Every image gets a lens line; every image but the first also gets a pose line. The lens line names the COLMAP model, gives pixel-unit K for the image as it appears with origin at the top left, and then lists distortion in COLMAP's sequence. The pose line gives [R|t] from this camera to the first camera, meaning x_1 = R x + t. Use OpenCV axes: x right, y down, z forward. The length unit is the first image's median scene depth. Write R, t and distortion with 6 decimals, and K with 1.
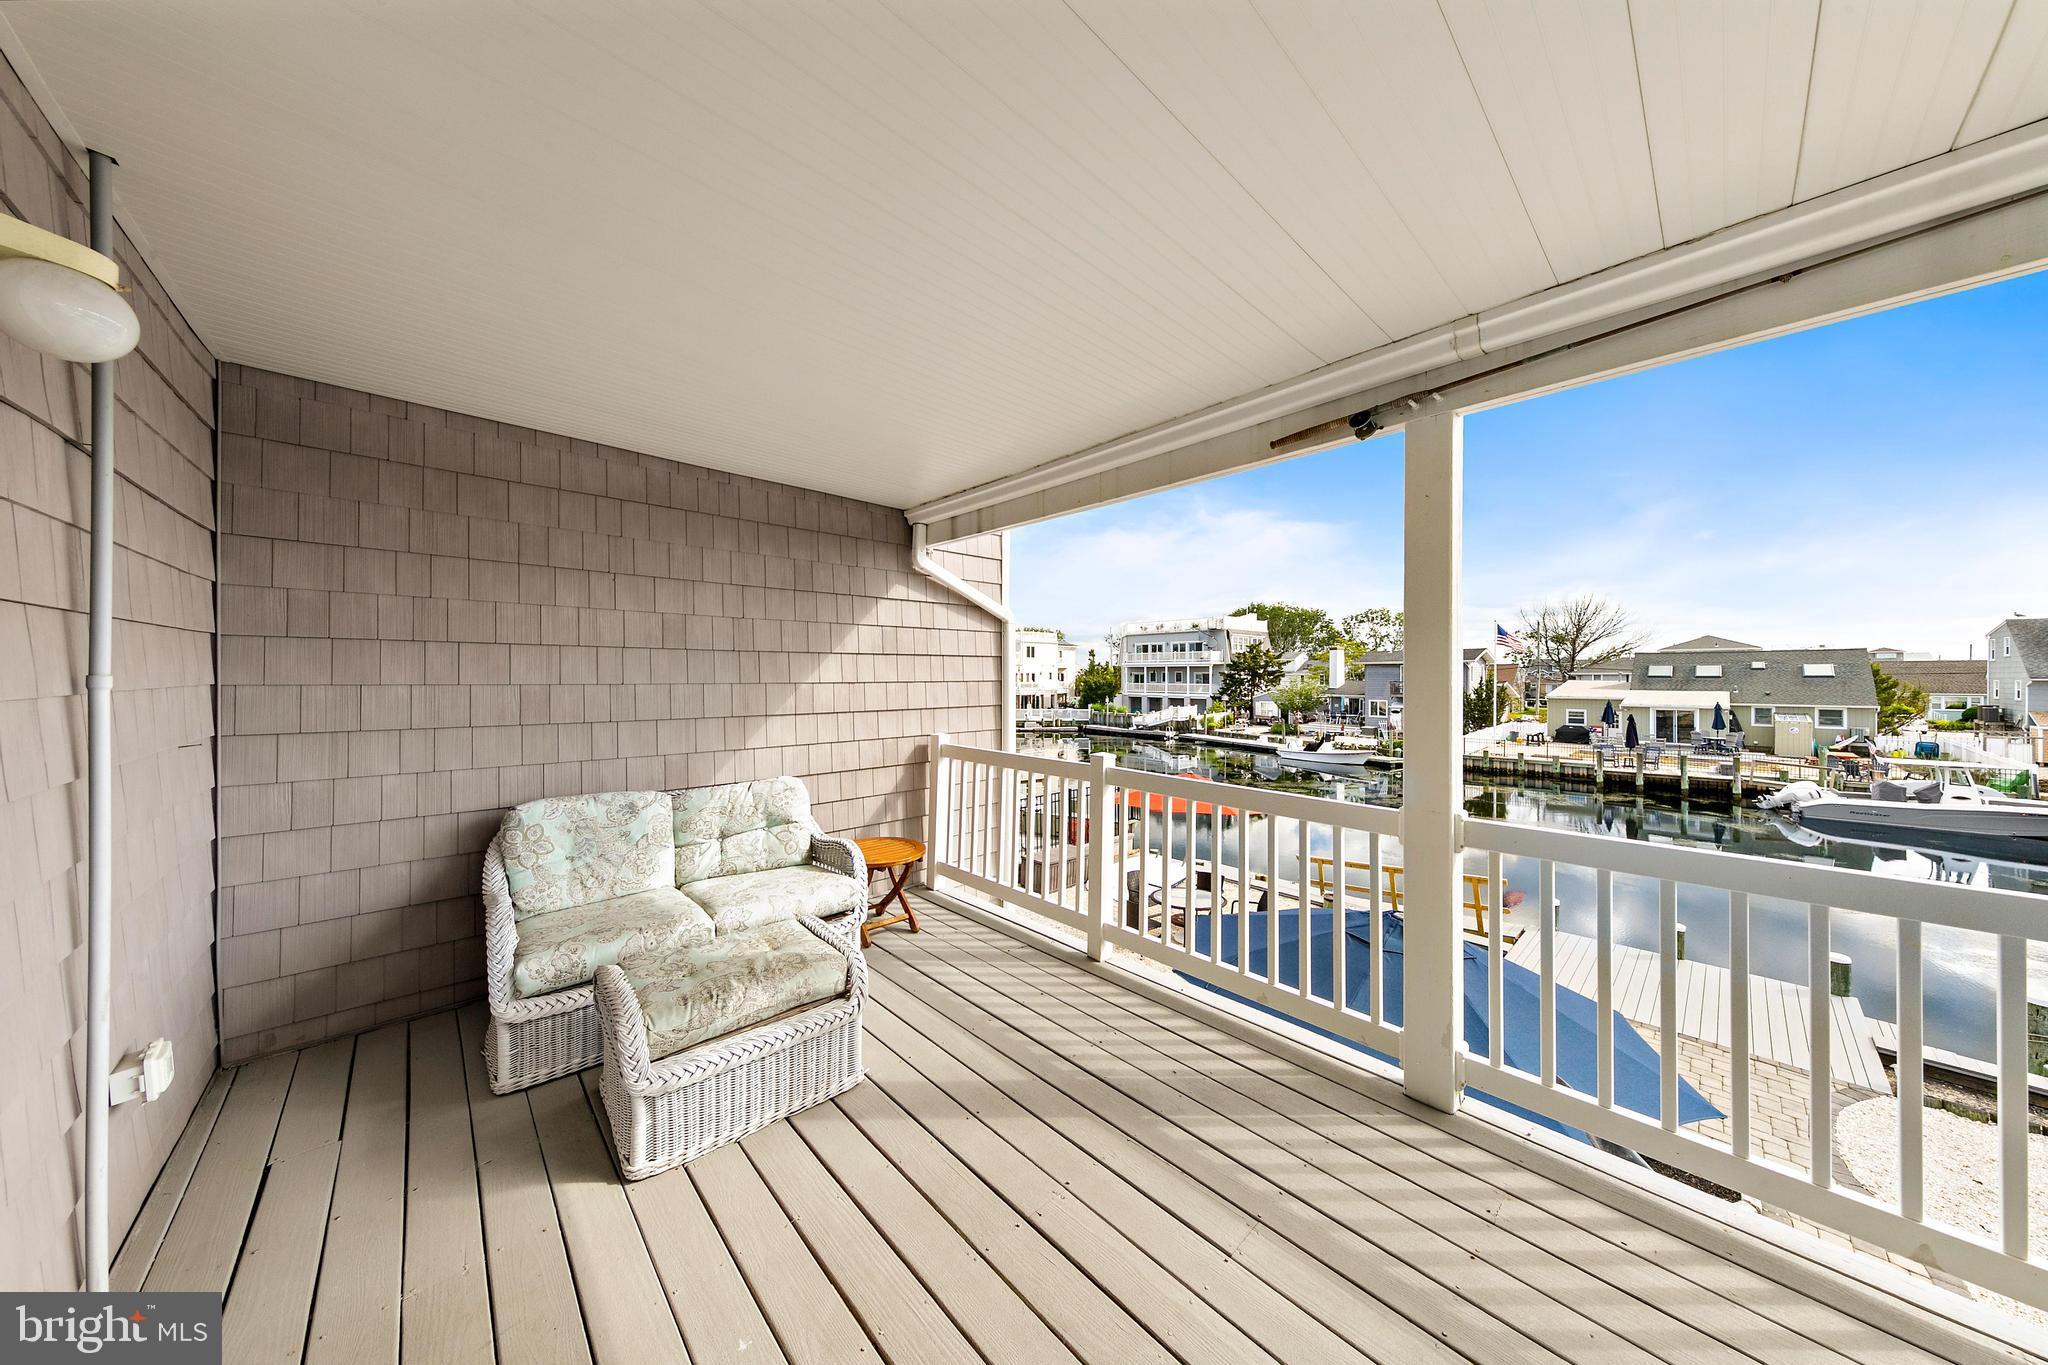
lens RADIAL K [[648.7, 0, 1025.5], [0, 648.7, 674.2], [0, 0, 1]] dist [0.001436, 0.000314]
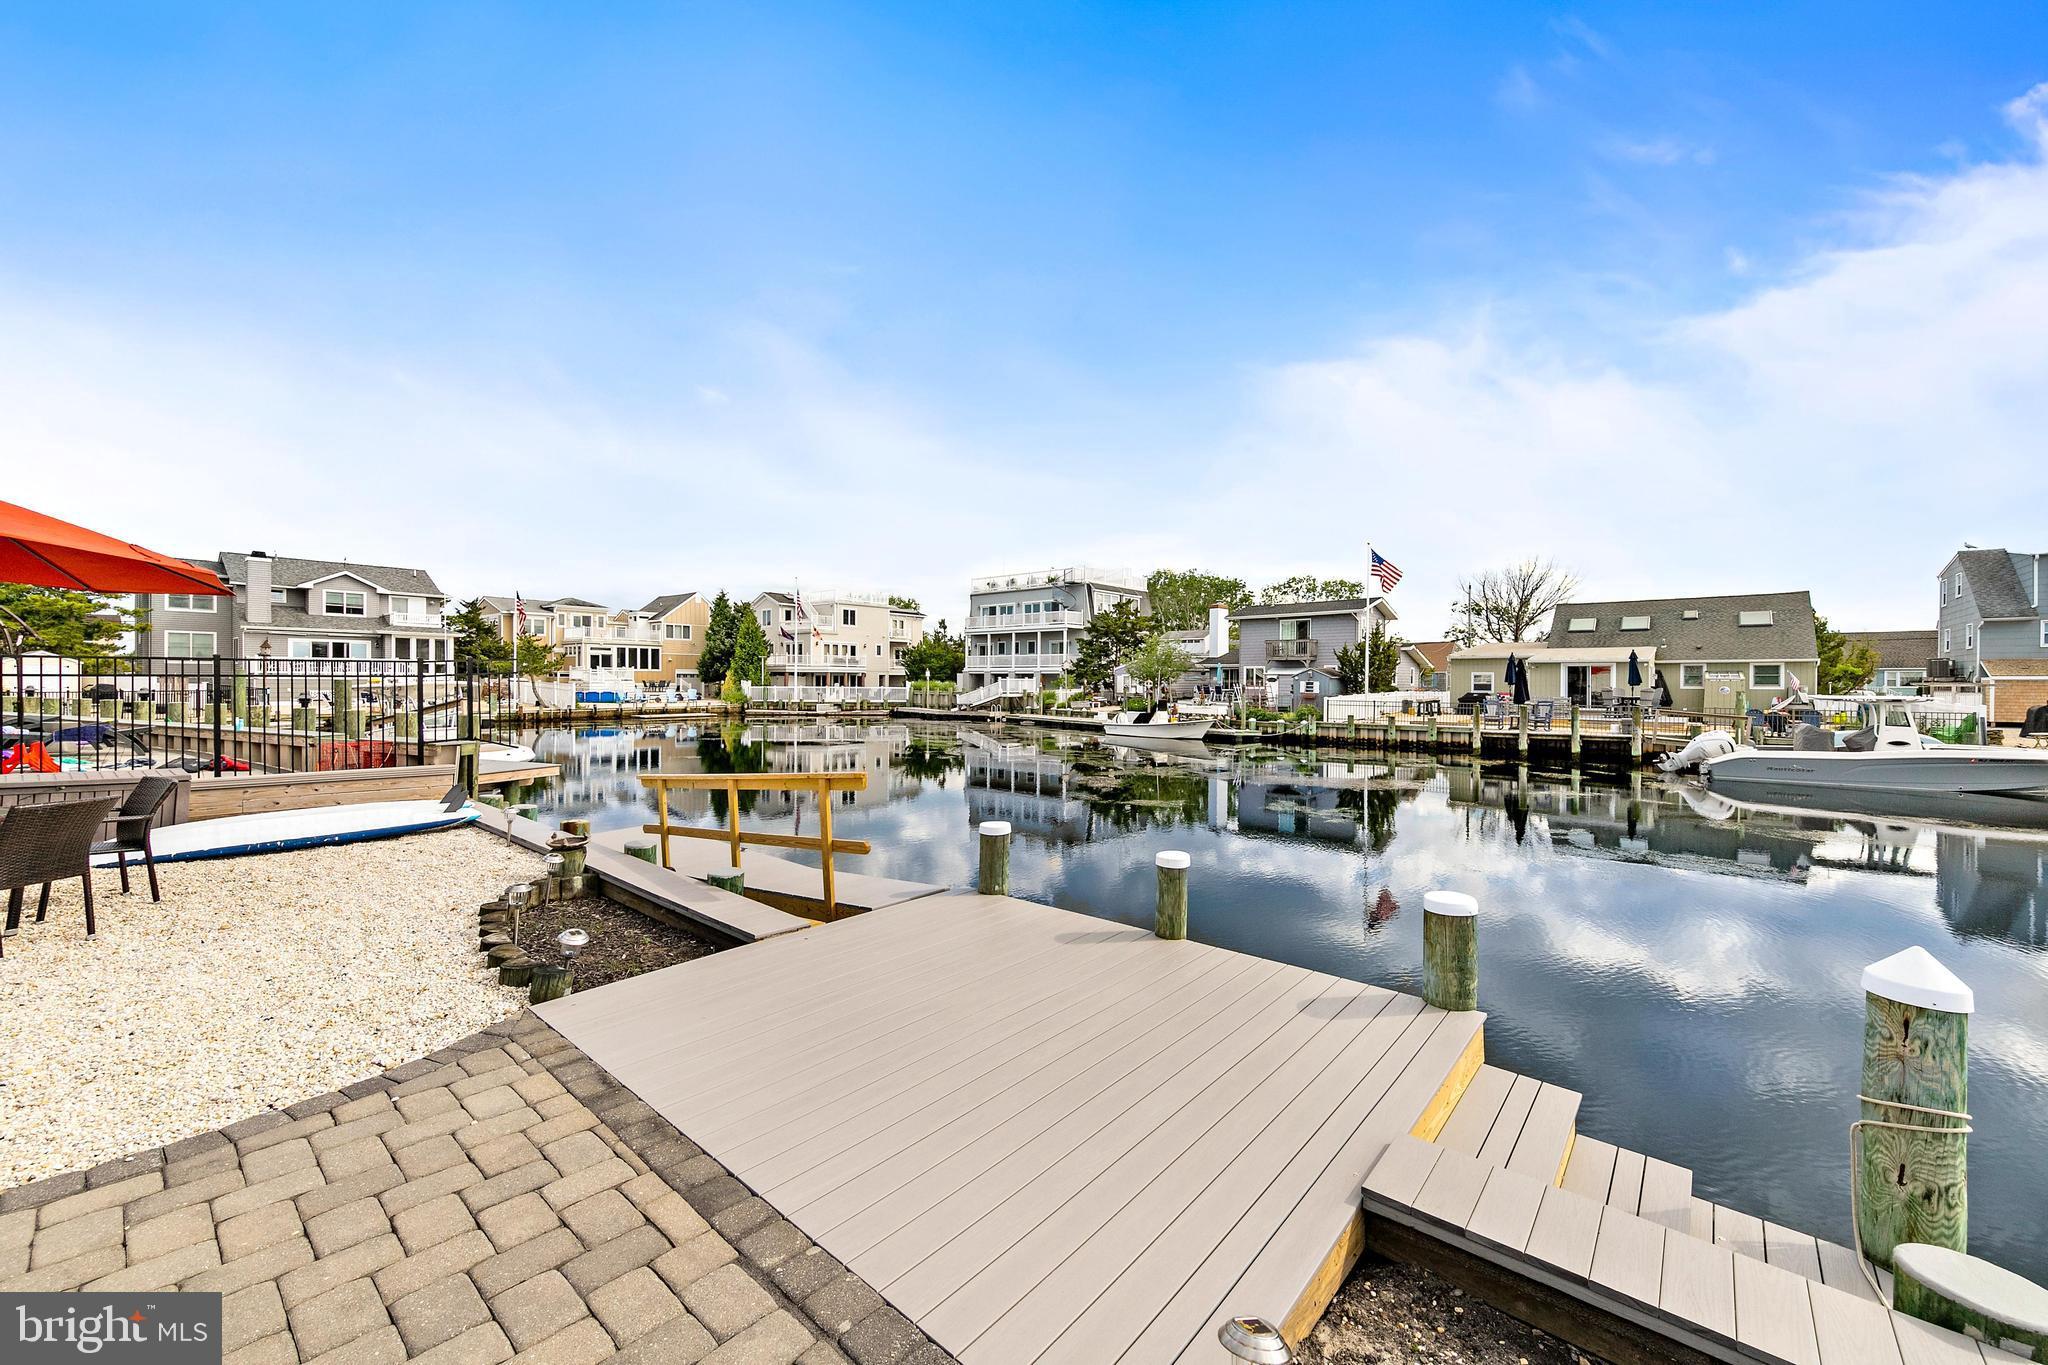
lens RADIAL K [[784.8, 0, 1038.2], [0, 784.8, 676.3], [0, 0, 1]] dist [0.008487, -0.000224]
pose [[0.992539, 0.007961, 0.121665, 0.240610], [-0.007398, 0.999960, -0.005075, 0.078950], [-0.121701, 0.004137, 0.992558, 0.153957]]
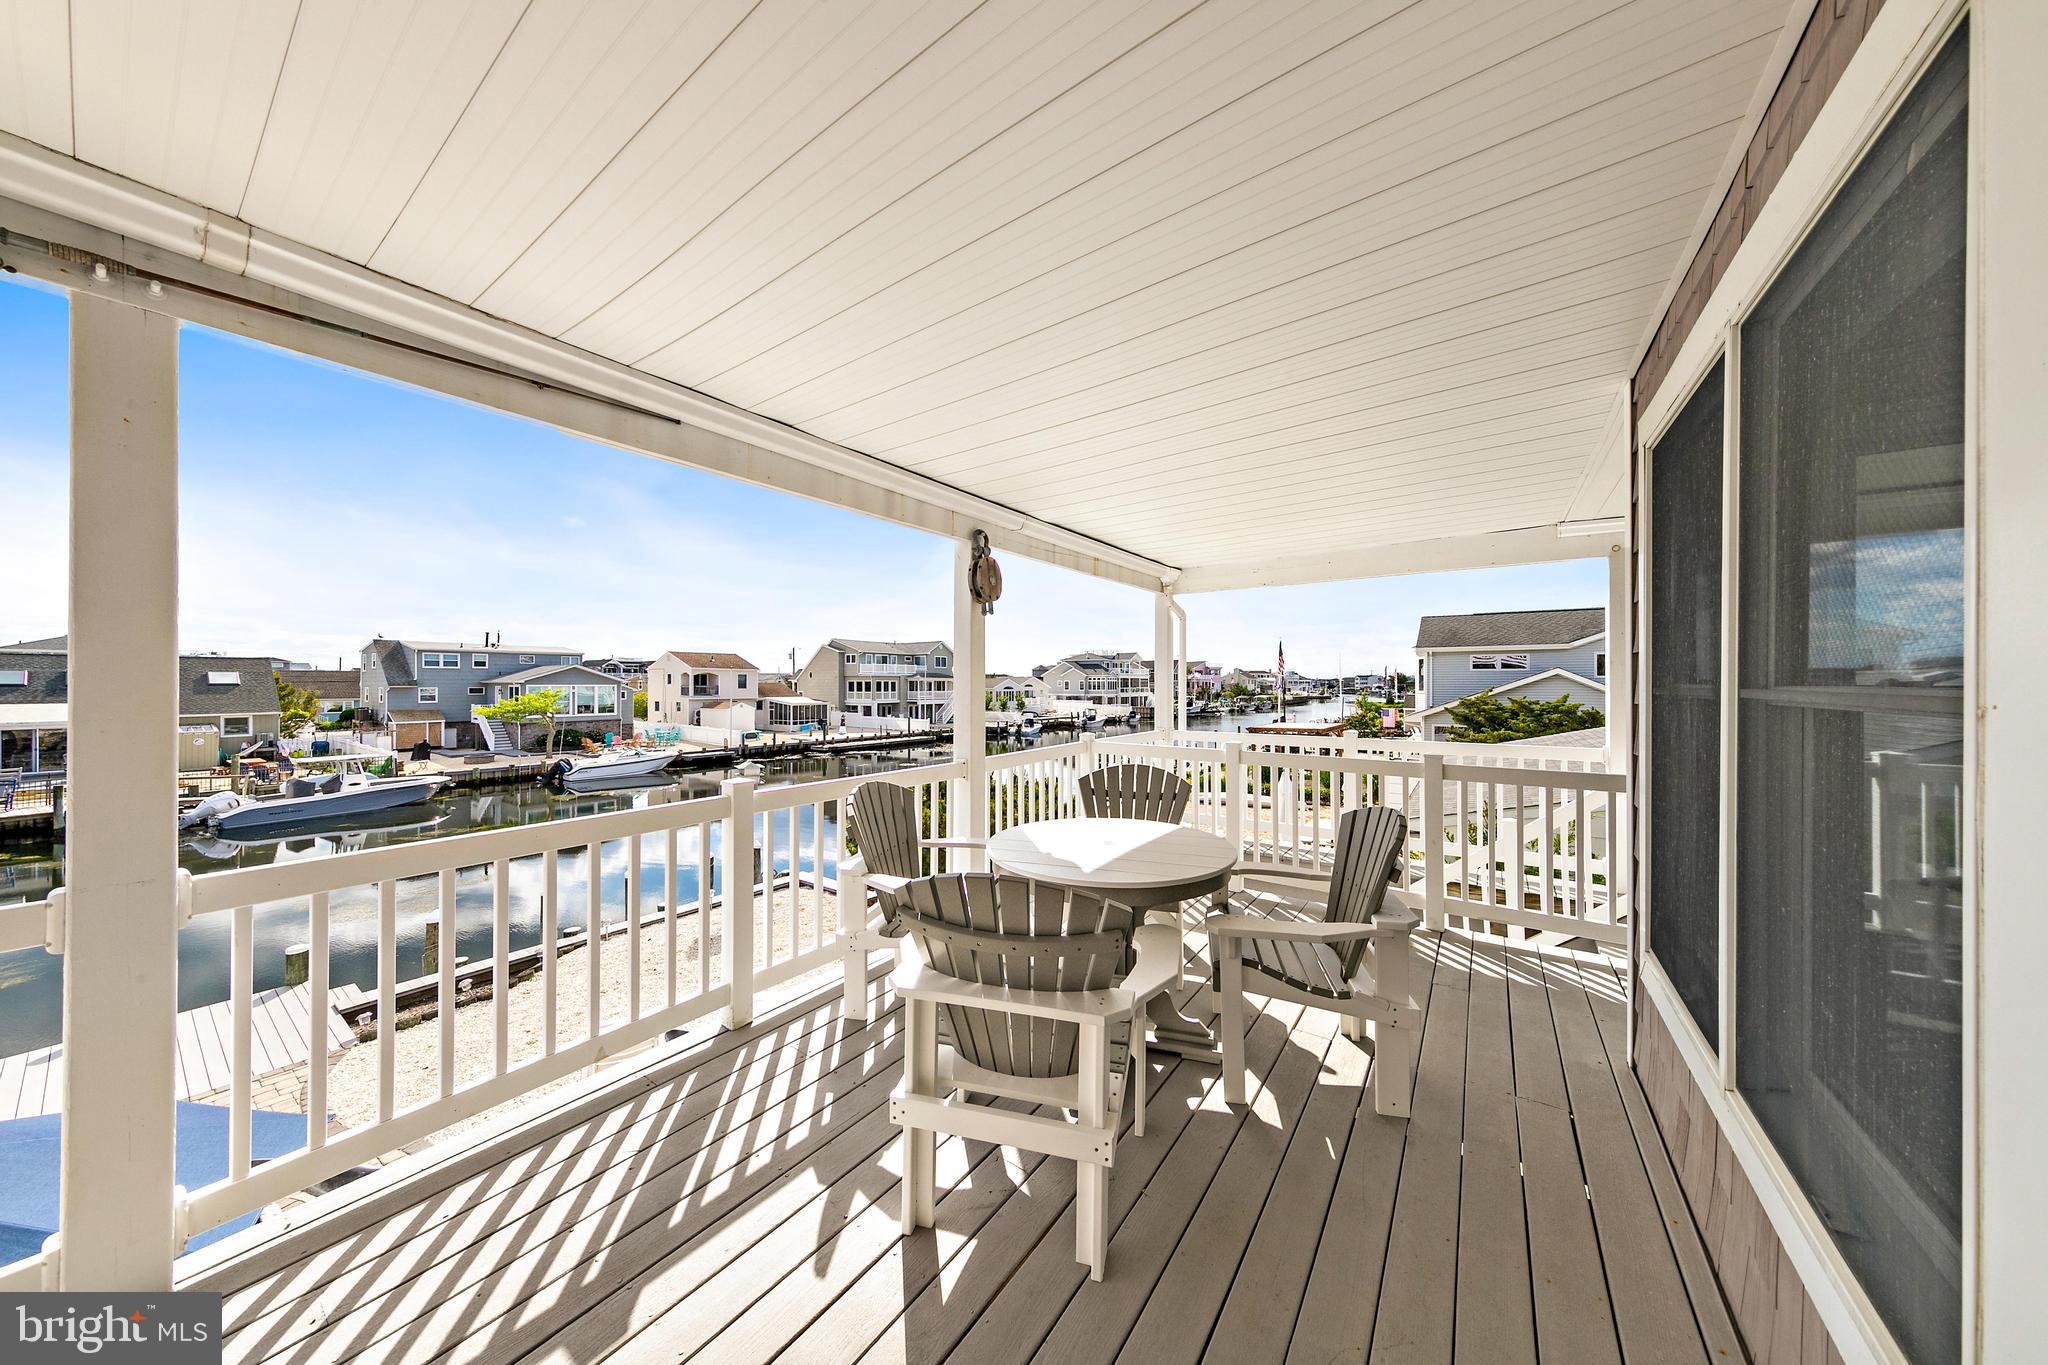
lens RADIAL K [[648.7, 0, 1037.6], [0, 648.7, 676.3], [0, 0, 1]] dist [0.001436, 0.000314]
pose [[-0.223450, 0.008544, 0.974678, -0.020236], [0.000590, 0.999963, -0.008630, -0.000069], [-0.974715, -0.001353, -0.223447, 0.017680]]
